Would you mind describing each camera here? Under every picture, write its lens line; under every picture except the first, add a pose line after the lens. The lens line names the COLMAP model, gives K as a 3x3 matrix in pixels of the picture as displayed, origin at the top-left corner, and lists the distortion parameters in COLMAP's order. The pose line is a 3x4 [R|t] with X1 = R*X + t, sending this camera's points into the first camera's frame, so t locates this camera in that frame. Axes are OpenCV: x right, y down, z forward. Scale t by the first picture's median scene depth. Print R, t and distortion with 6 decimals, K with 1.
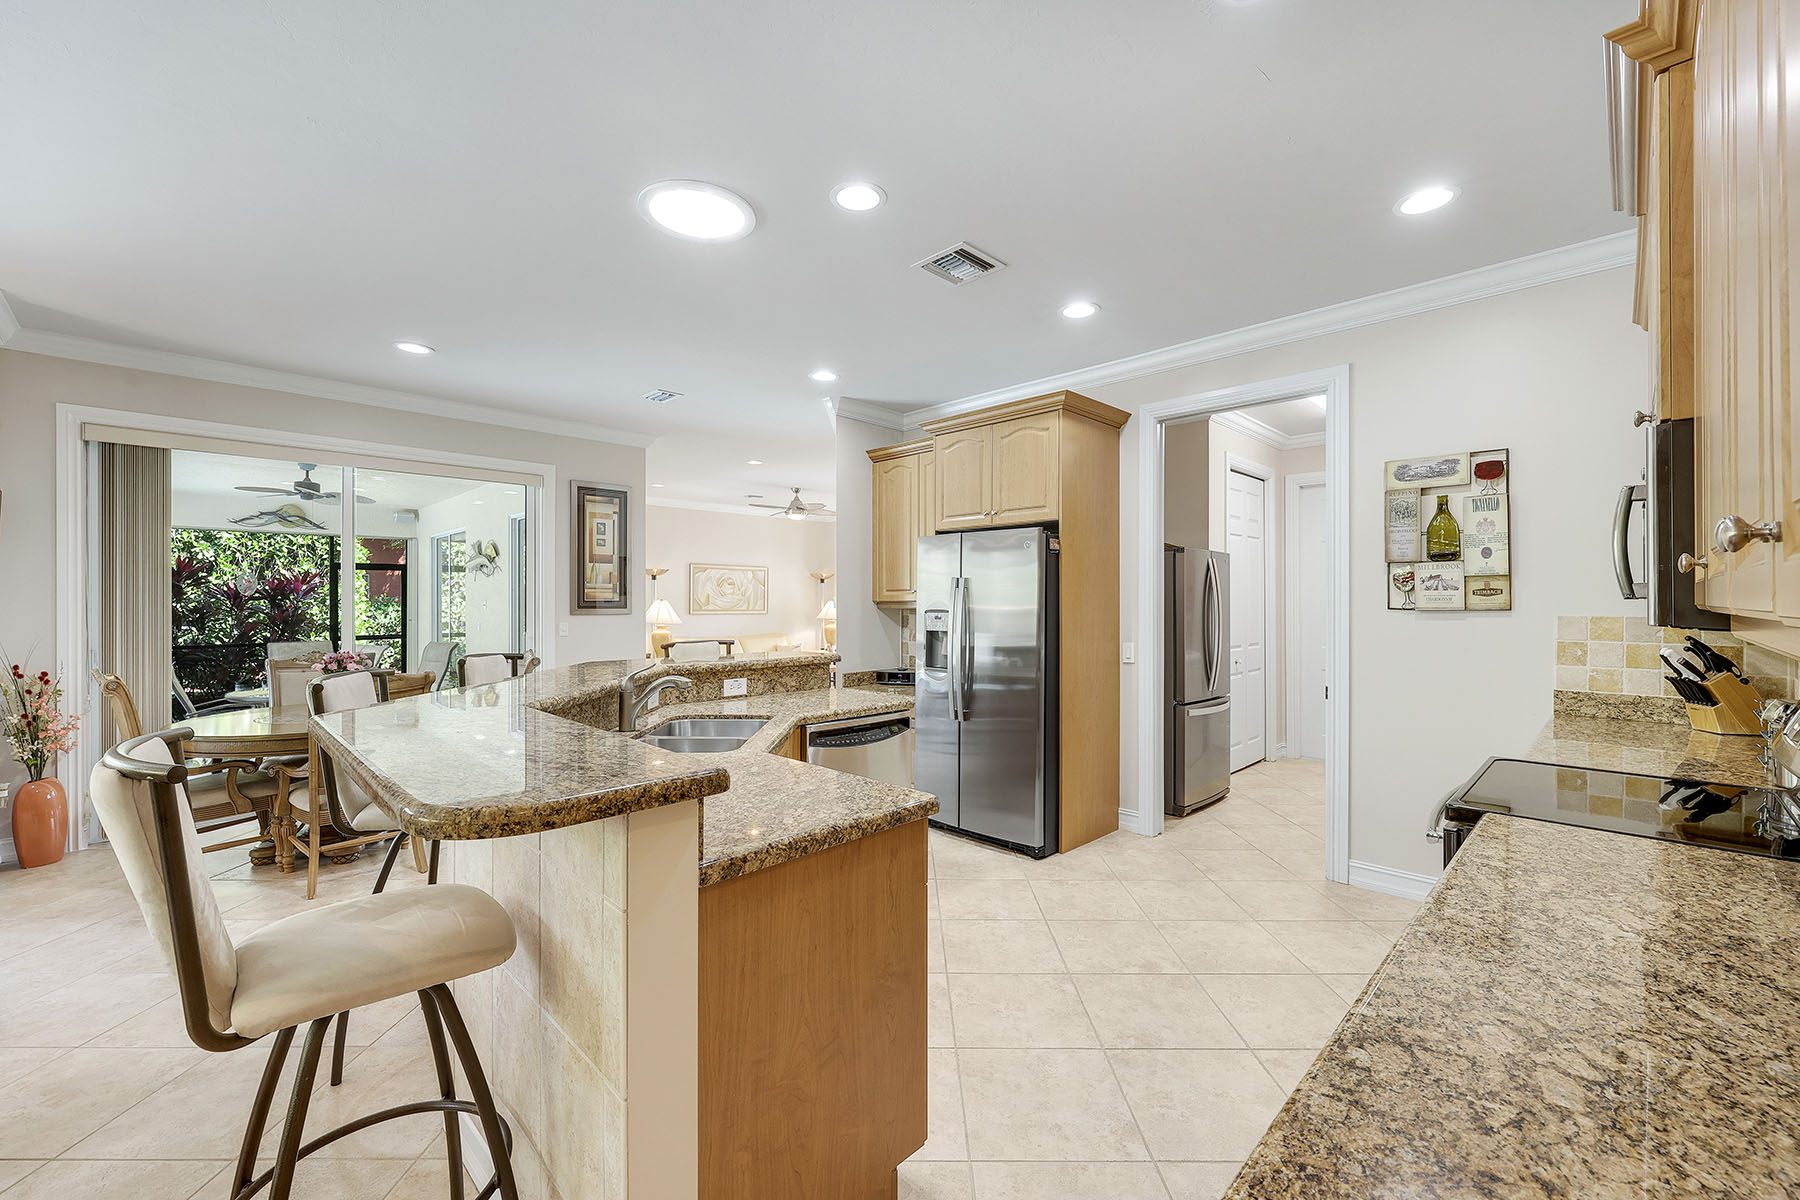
lens RADIAL K [[732.7, 0, 900.3], [0, 732.7, 596.8], [0, 0, 1]] dist [-0.002295, 0.000118]
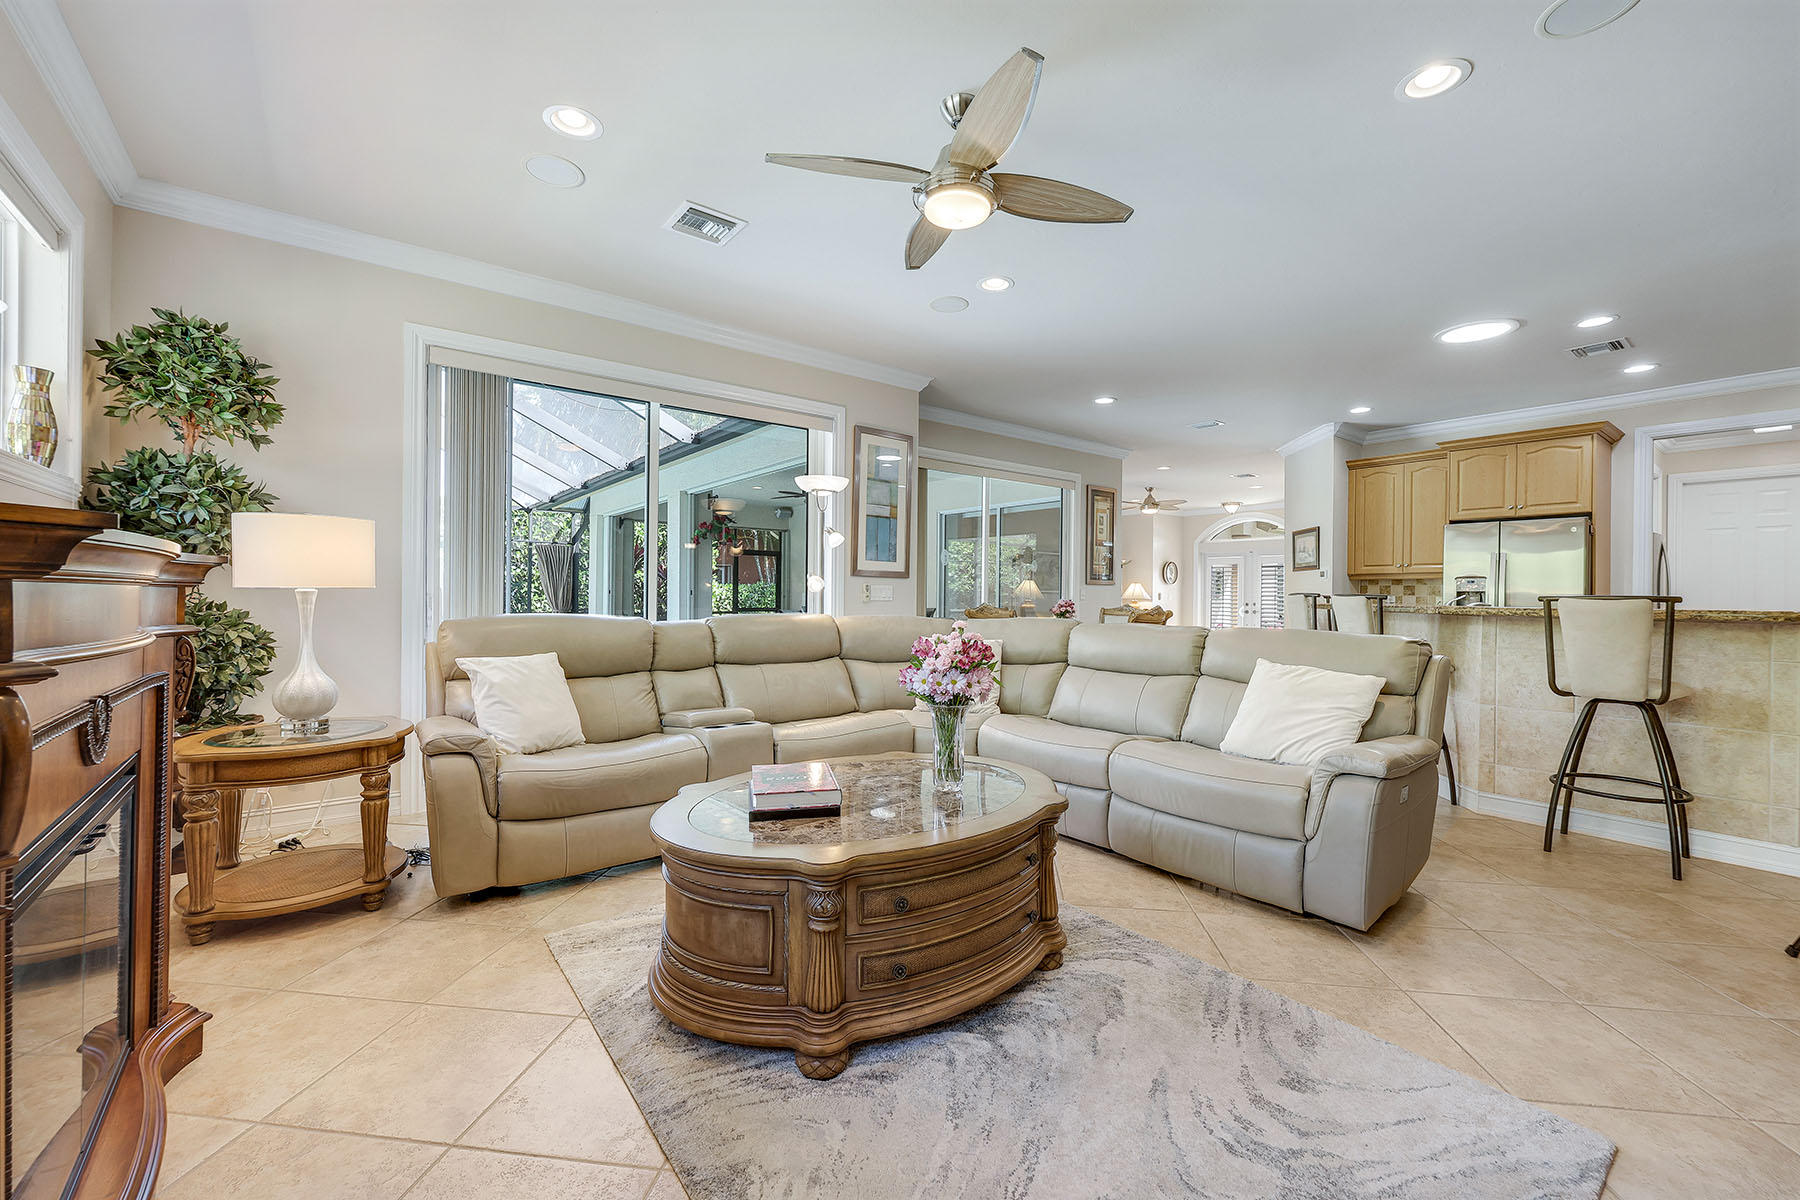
lens RADIAL K [[732.7, 0, 900.3], [0, 732.7, 596.8], [0, 0, 1]] dist [-0.002295, 0.000118]
pose [[0.992688, 0.009855, -0.120307, -0.907359], [-0.008993, 0.999930, 0.007710, 0.057947], [0.120375, -0.006572, 0.992707, -0.549548]]
